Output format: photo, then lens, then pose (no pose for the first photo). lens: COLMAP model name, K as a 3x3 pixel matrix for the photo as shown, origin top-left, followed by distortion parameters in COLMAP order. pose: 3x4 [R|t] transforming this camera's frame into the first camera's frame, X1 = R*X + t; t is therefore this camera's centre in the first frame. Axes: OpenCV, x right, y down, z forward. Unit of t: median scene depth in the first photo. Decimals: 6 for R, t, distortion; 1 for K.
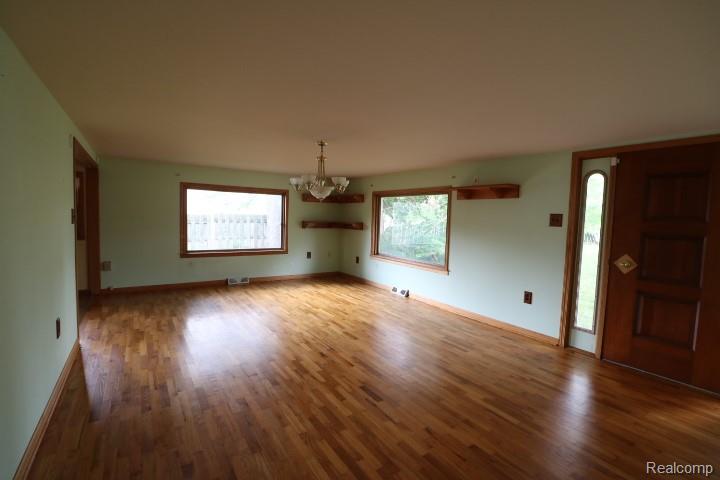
lens RADIAL K [[333.0, 0, 358.4], [0, 333.0, 239.7], [0, 0, 1]] dist [-0.008410, -0.002592]
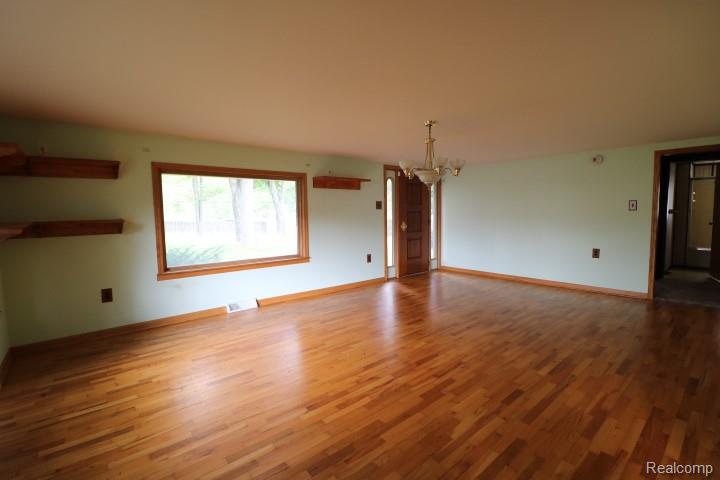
lens RADIAL K [[333.0, 0, 358.6], [0, 333.0, 238.5], [0, 0, 1]] dist [-0.008410, -0.002592]
pose [[-0.128870, -0.110728, 0.985460, -0.811649], [0.076183, 0.989704, 0.121167, -0.083070], [-0.988731, 0.090690, -0.119107, 1.059145]]
